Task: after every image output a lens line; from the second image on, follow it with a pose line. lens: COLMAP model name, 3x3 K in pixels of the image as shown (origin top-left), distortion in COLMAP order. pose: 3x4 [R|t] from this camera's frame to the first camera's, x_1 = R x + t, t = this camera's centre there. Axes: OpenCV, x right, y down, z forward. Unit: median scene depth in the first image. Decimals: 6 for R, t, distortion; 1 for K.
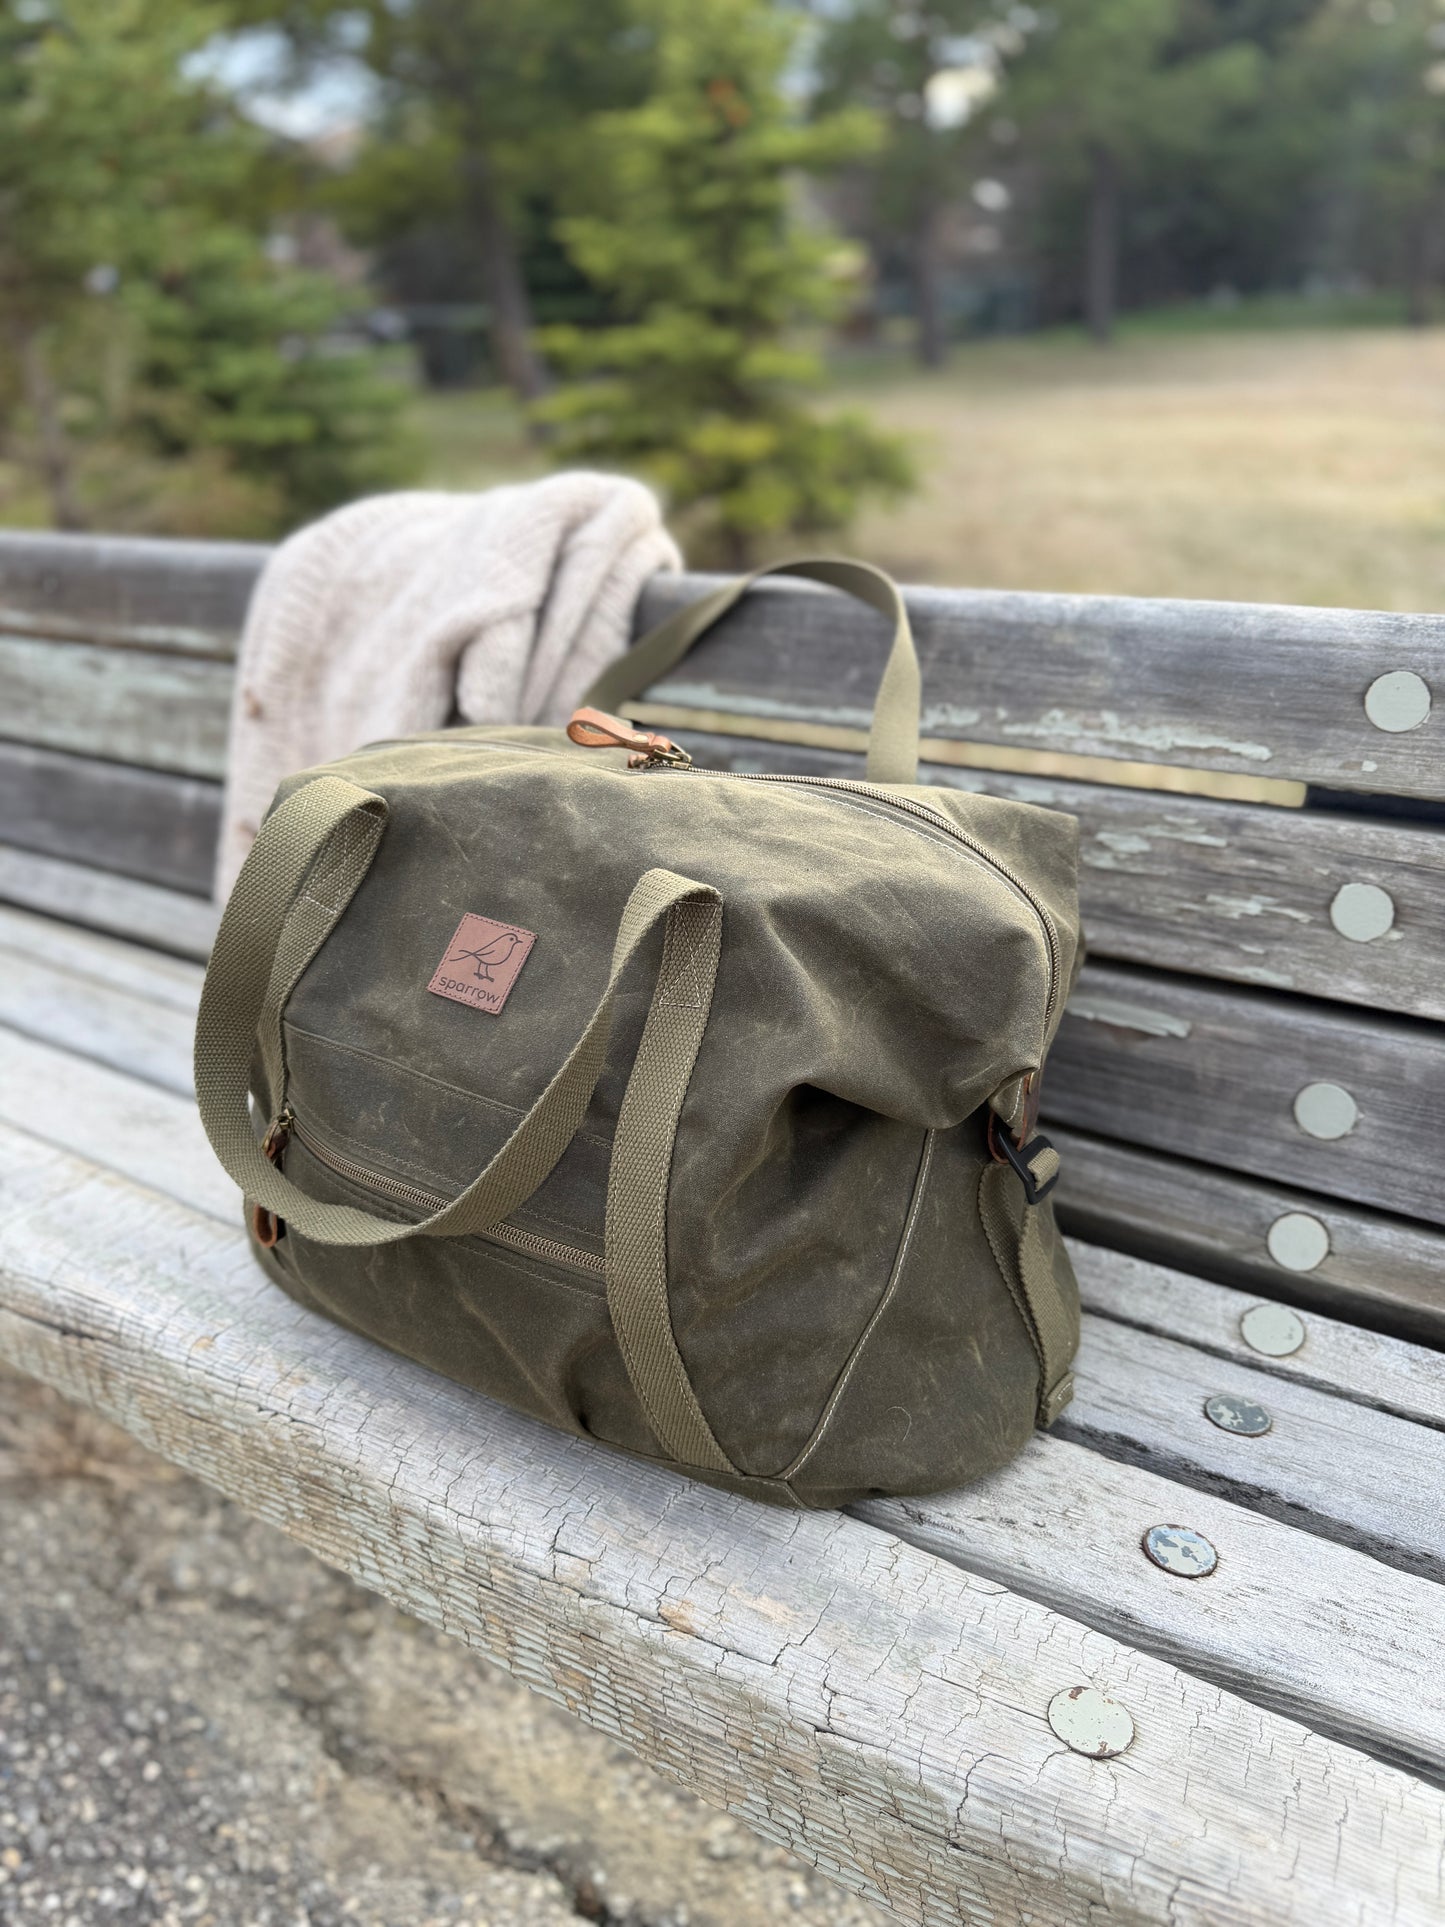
lens RADIAL K [[1398.9, 0, 722.5], [0, 1398.9, 963.5], [0, 0, 1]] dist [-0.015659, 0.003247]
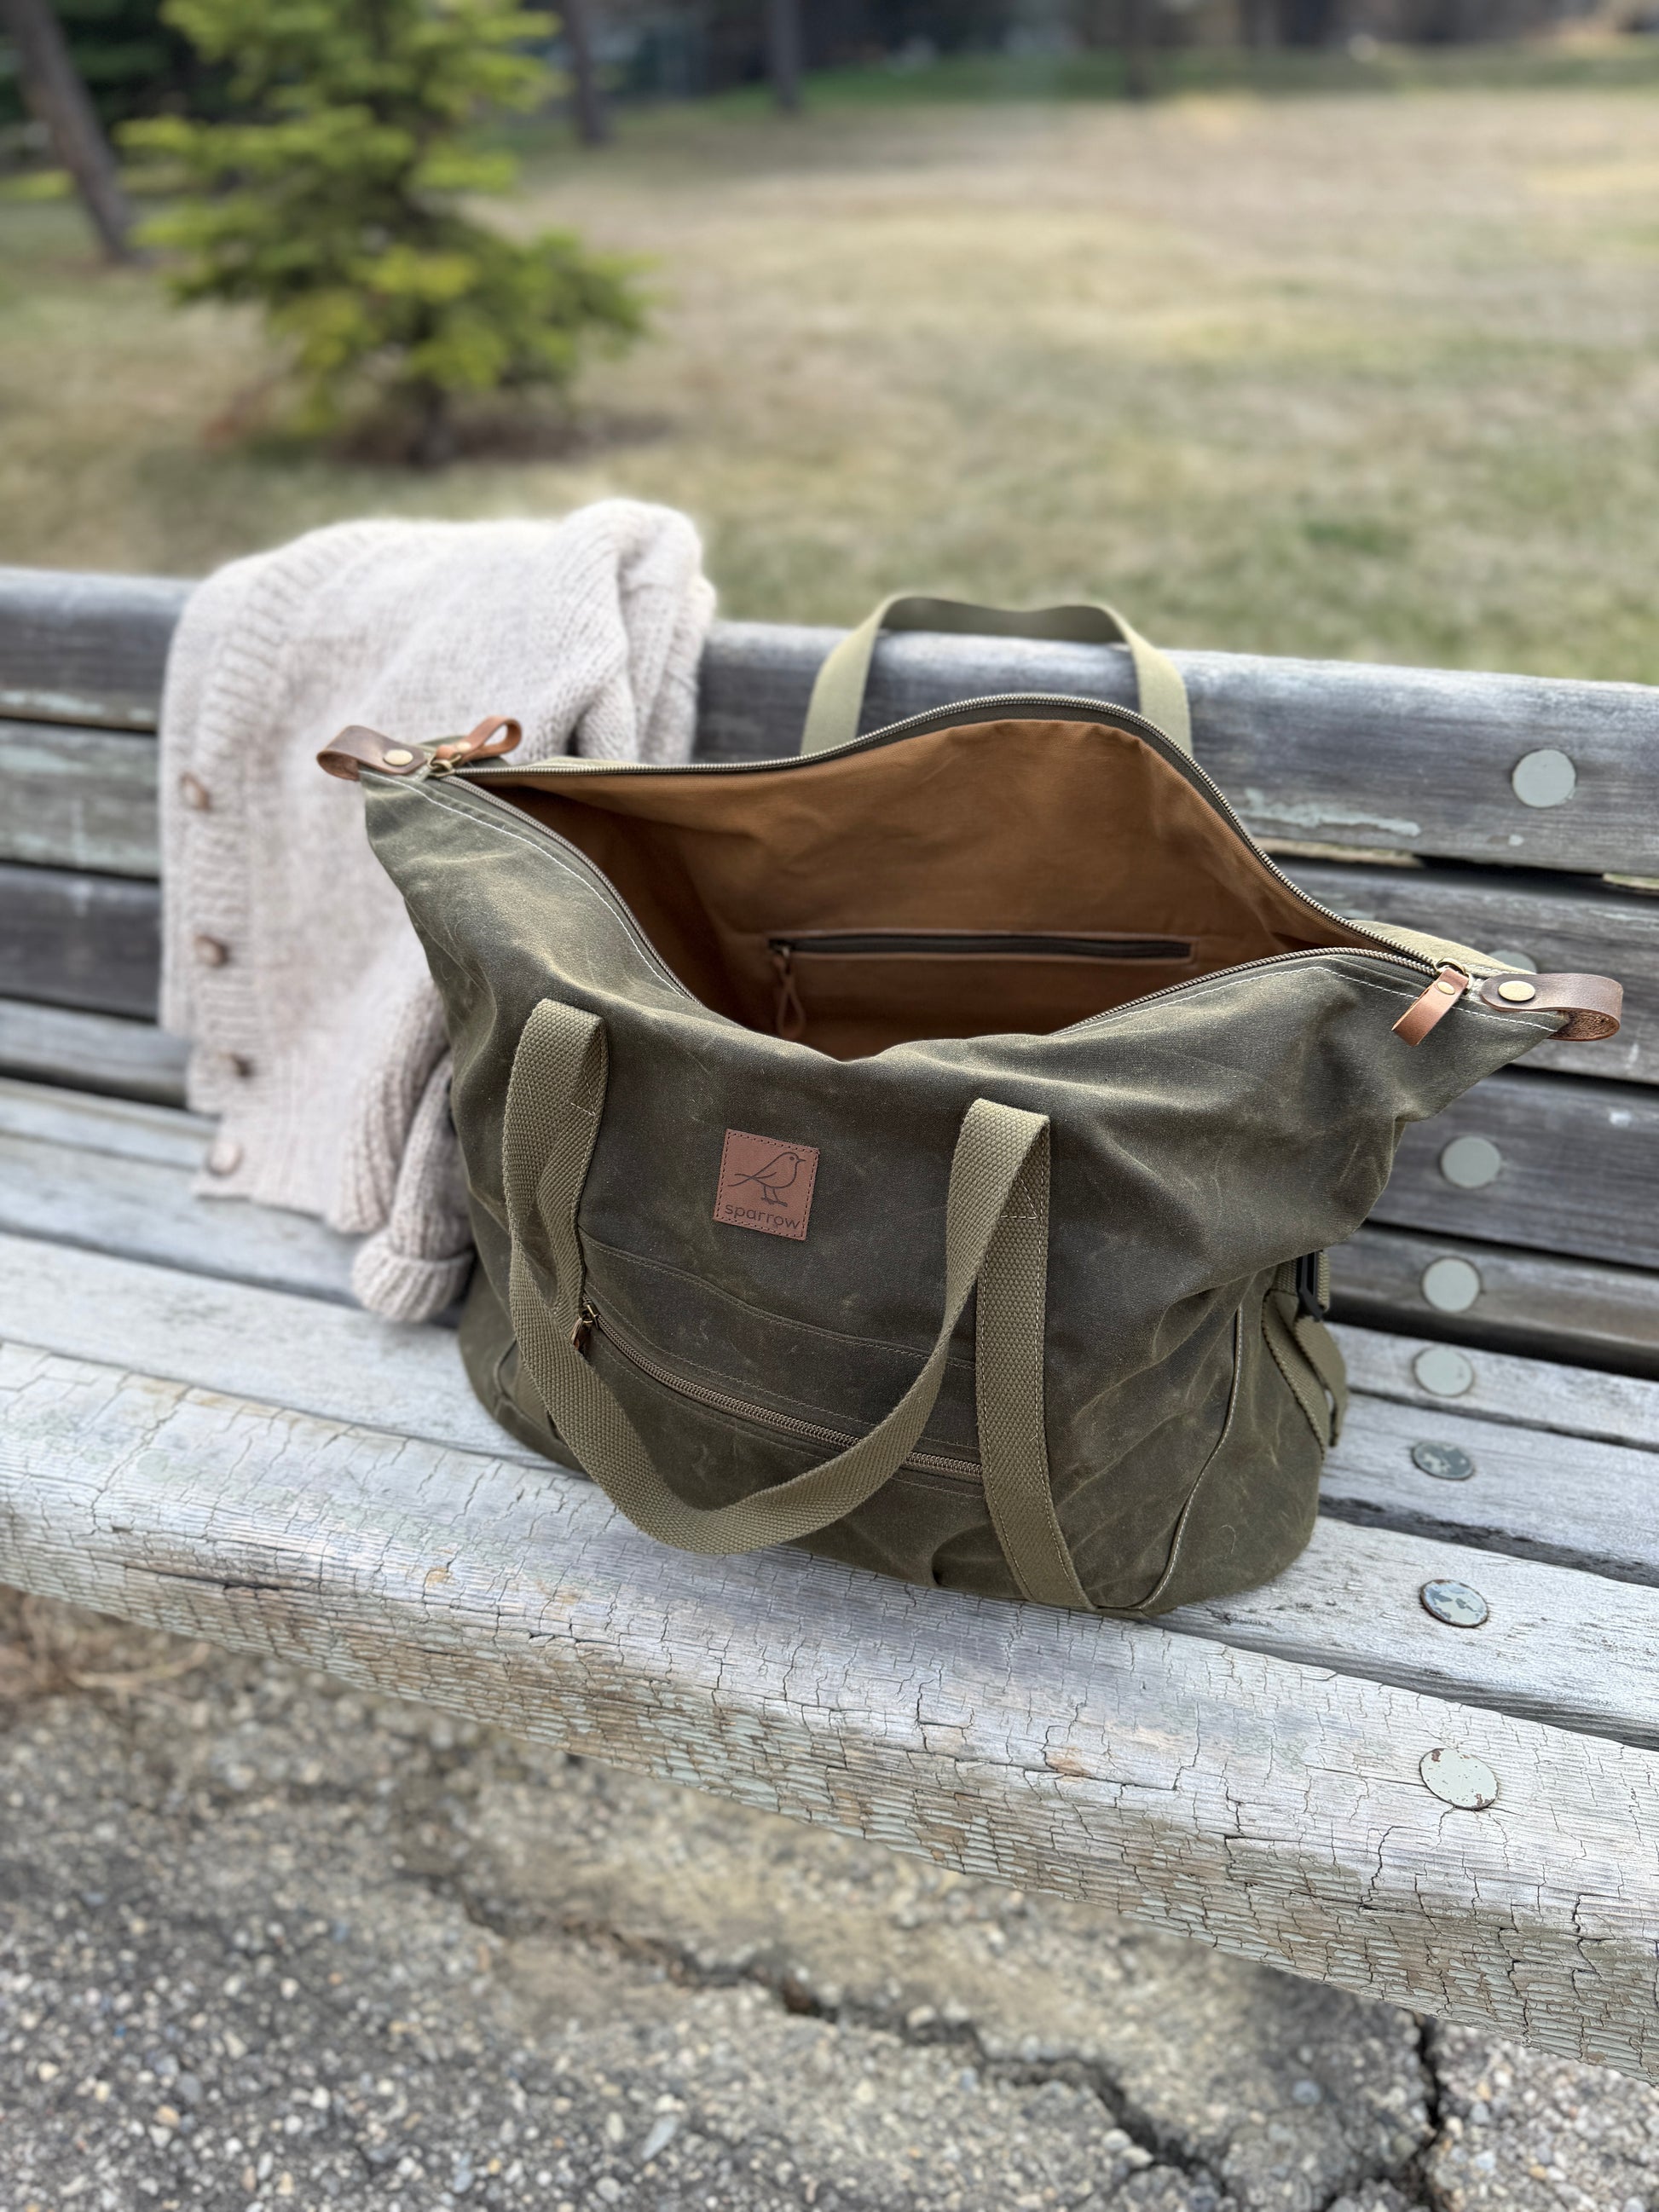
lens RADIAL K [[1598.5, 0, 822.6], [0, 1598.5, 1109.1], [0, 0, 1]] dist [-0.006255, -0.007299]
pose [[0.964180, -0.126427, 0.233182, -0.347824], [0.091132, 0.983480, 0.156406, -0.182646], [-0.249104, -0.129553, 0.959772, -0.042117]]
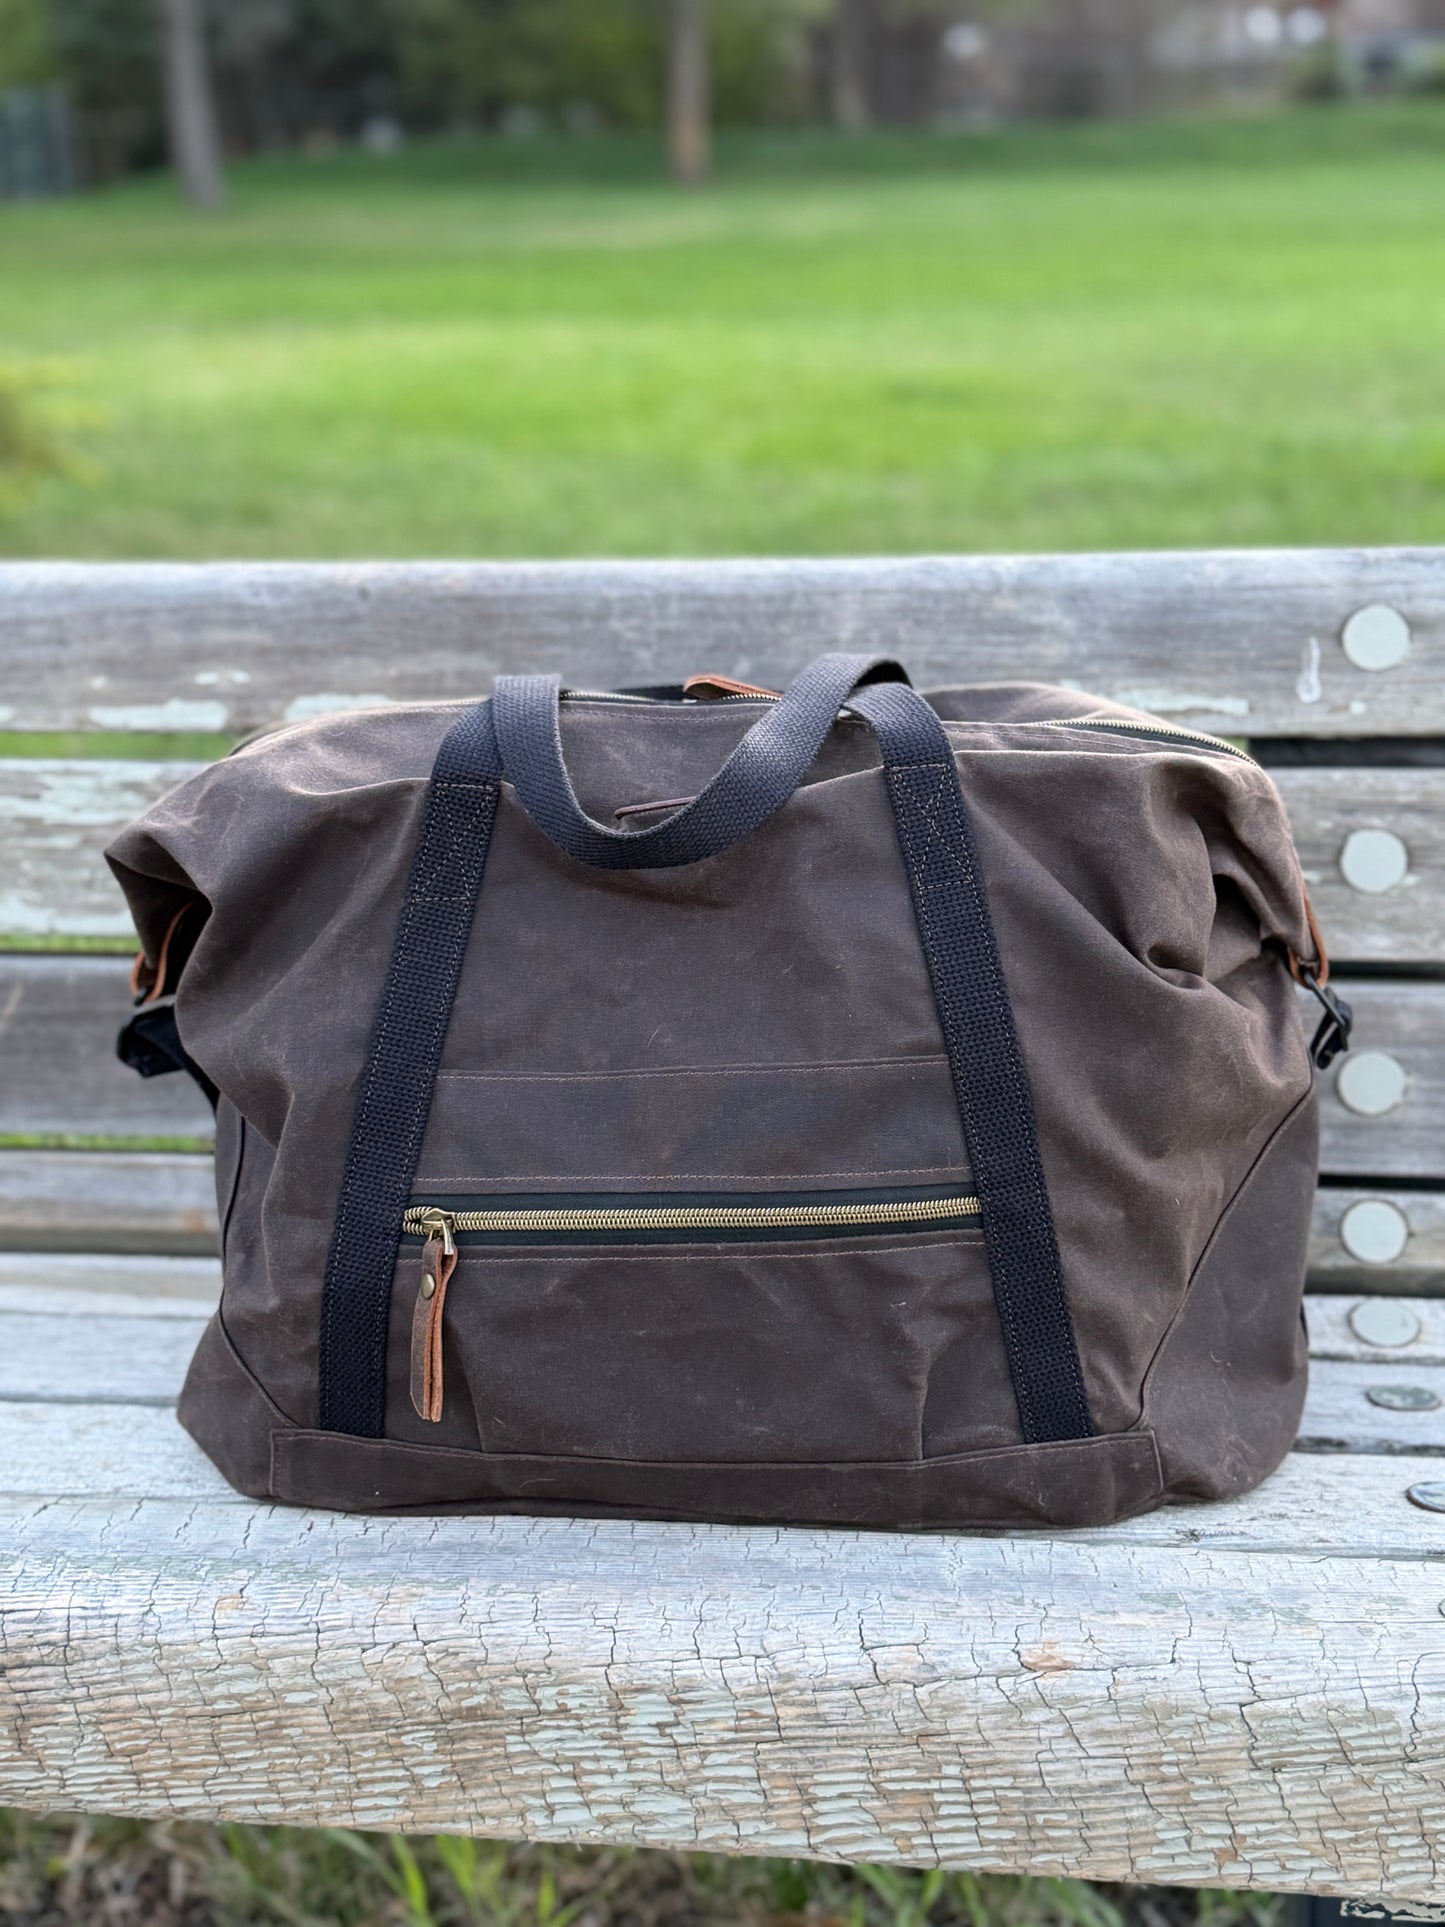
lens RADIAL K [[2519.8, 0, 747.1], [0, 2519.8, 965.6], [0, 0, 1]] dist [0.231314, -0.640430]
pose [[0.898885, -0.120951, 0.421162, -0.680781], [0.174986, 0.980267, -0.091956, 0.121217], [-0.401729, 0.156355, 0.902312, -0.383881]]
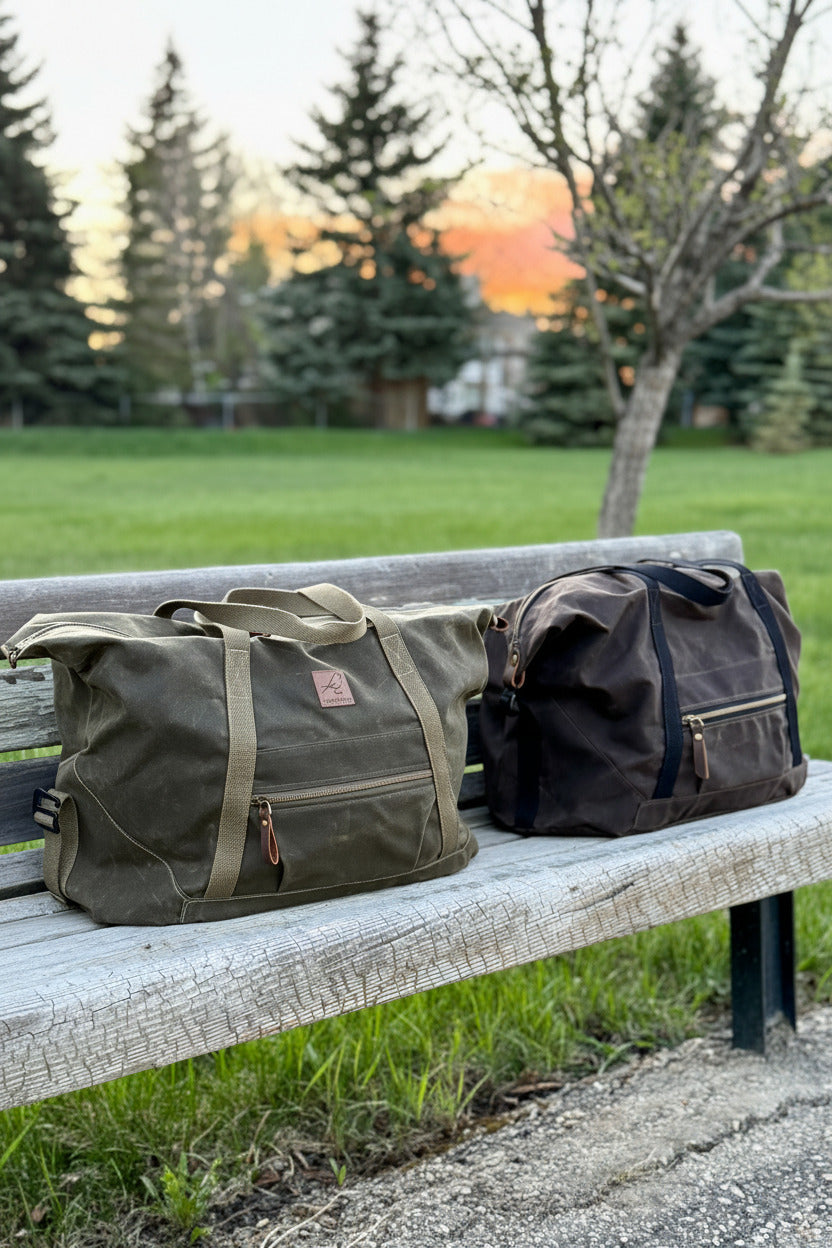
lens RADIAL K [[1366.3, 0, 416.0], [0, 1366.3, 624.0], [0, 0, 1]] dist [0.107638, 0.003380]
pose [[0.349390, -0.084612, 0.933149, -2.704825], [0.381164, 0.922619, -0.059058, -0.097744], [-0.855945, 0.376317, 0.354605, 0.447408]]
